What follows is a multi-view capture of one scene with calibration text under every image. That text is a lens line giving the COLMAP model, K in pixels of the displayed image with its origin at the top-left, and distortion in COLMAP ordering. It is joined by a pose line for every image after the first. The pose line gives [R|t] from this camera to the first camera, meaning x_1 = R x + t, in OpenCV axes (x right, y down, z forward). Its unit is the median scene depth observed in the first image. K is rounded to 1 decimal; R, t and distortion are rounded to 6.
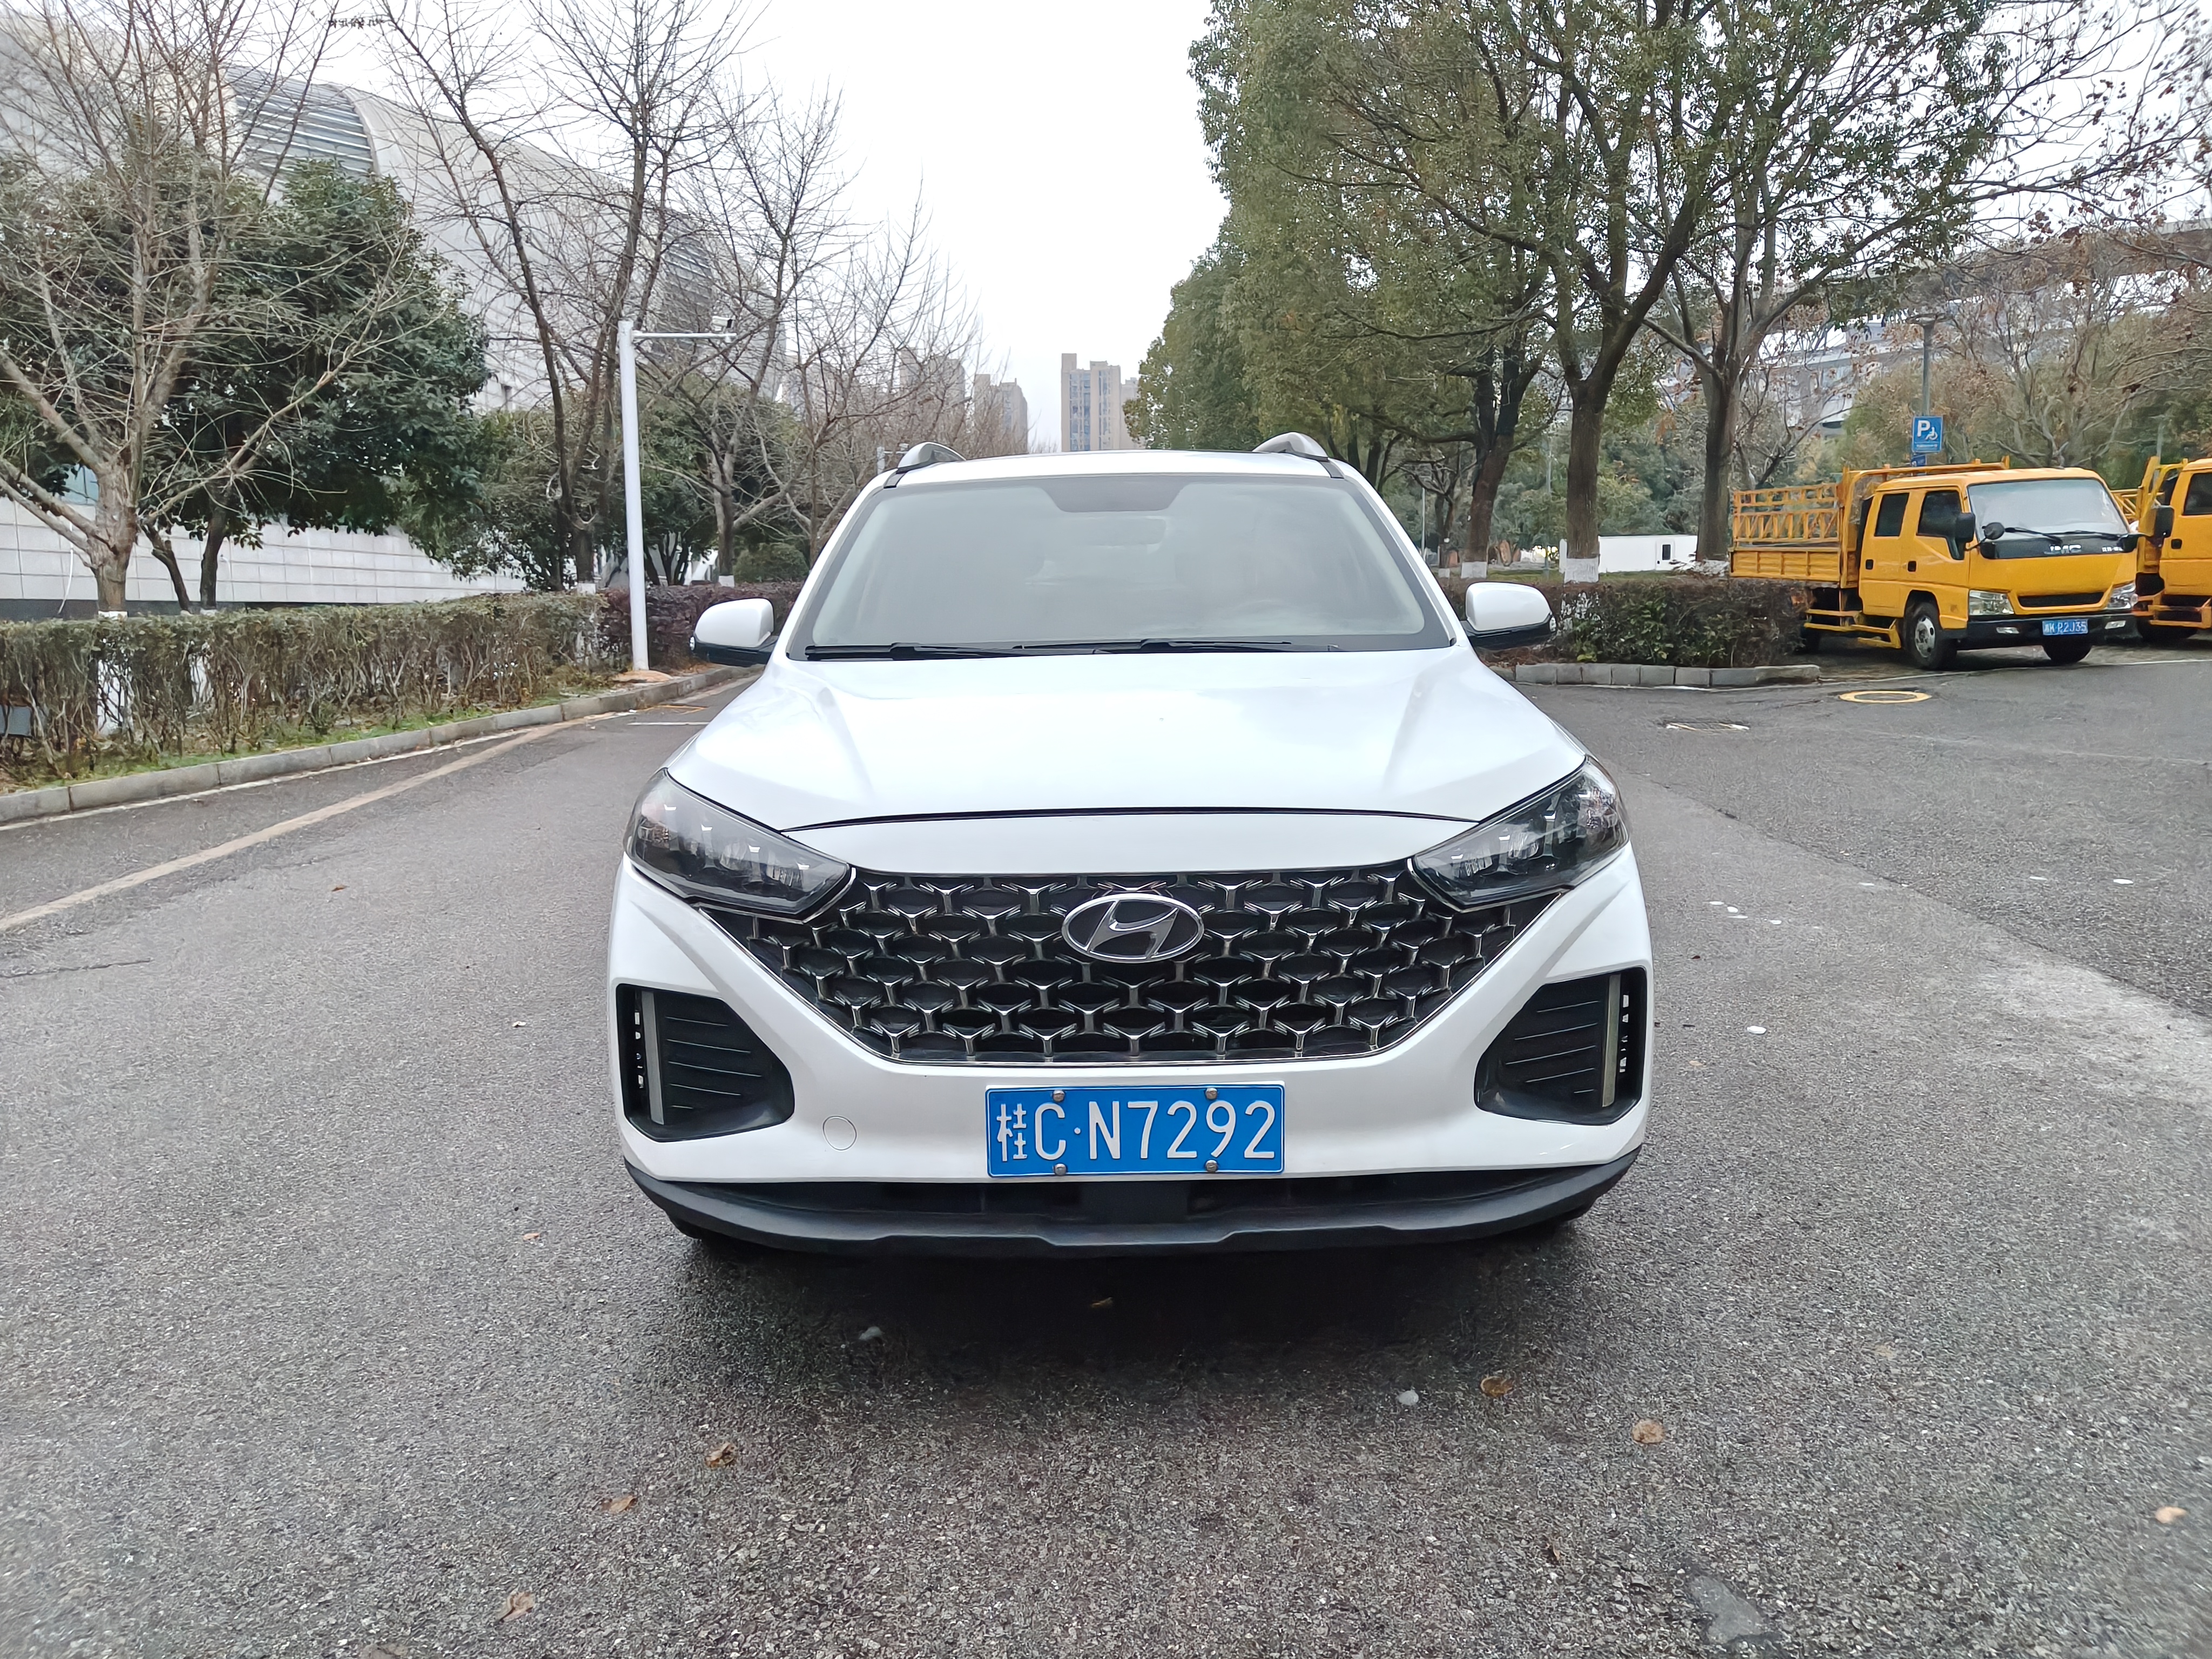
lens RADIAL K [[1586.9, 0, 1113.1], [0, 1586.9, 785.1], [0, 0, 1]] dist [0.020381, -0.000041]
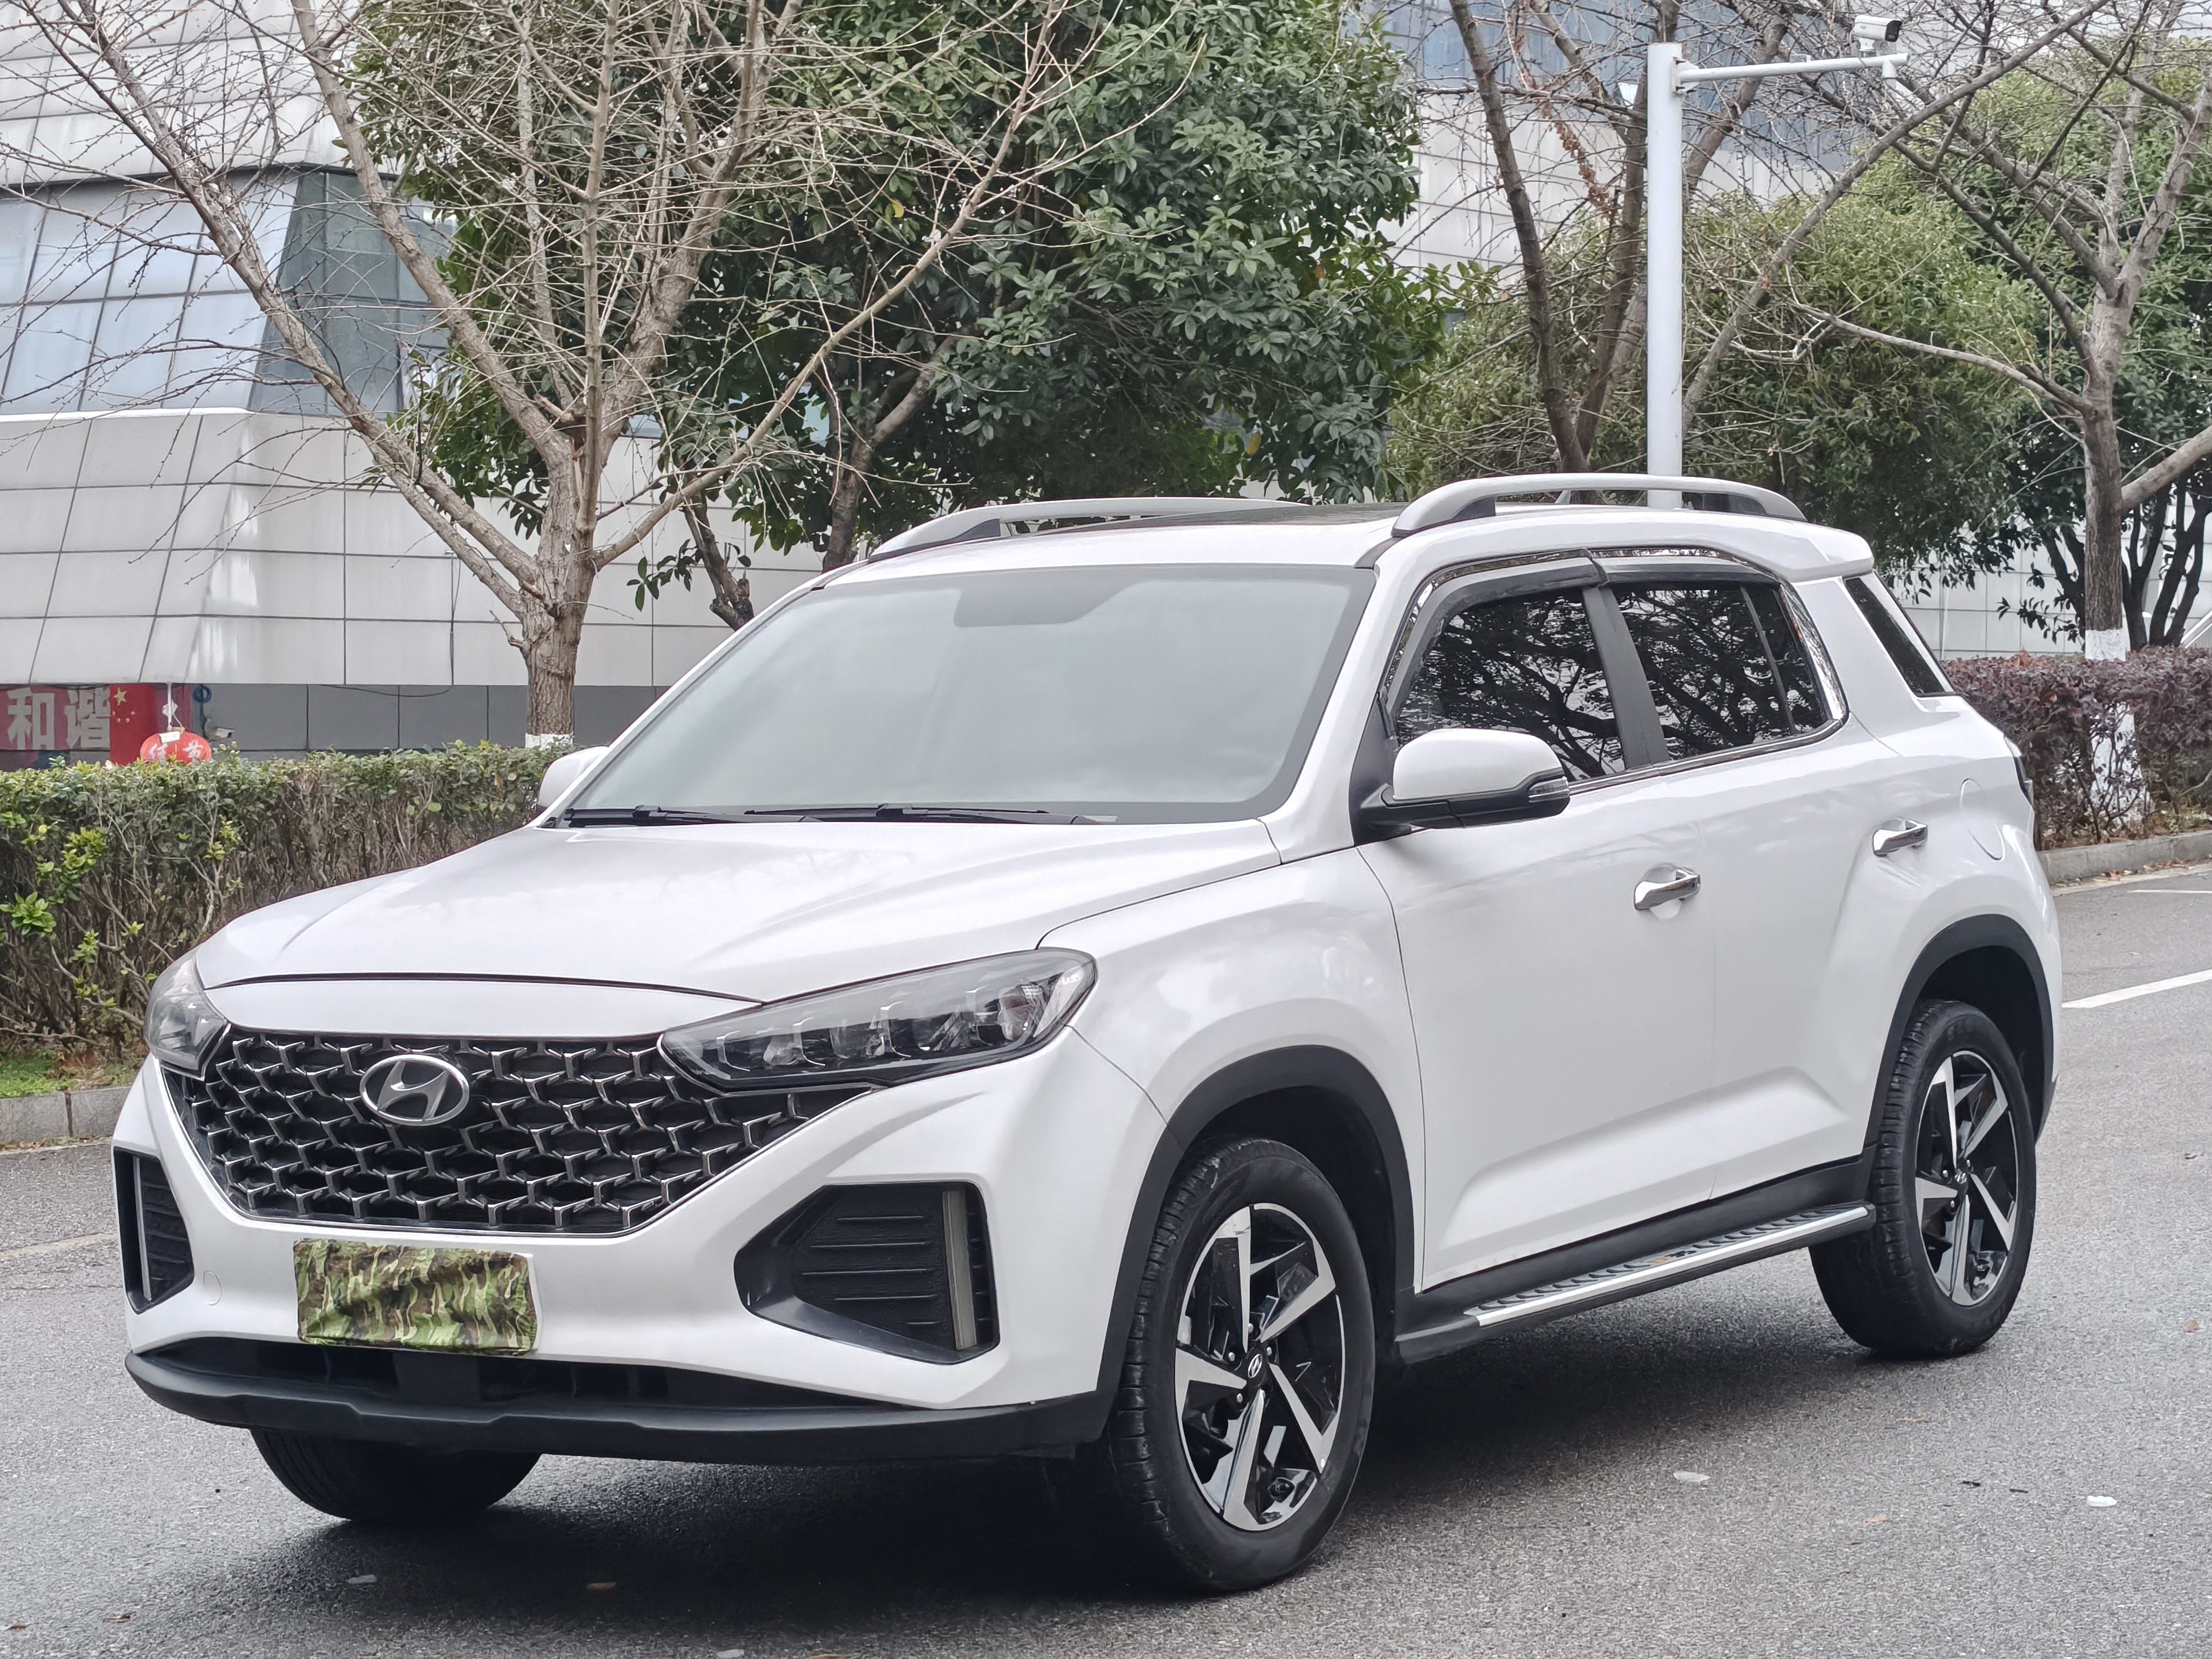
lens RADIAL K [[5394.1, 0, 1106.0], [0, 5394.1, 829.5], [0, 0, 1]] dist [-0.077122, -0.337100]
pose [[0.840569, 0.013723, -0.541531, 2.162004], [-0.059888, 0.995905, -0.067721, 0.127023], [0.538384, 0.089355, 0.837949, -1.587751]]
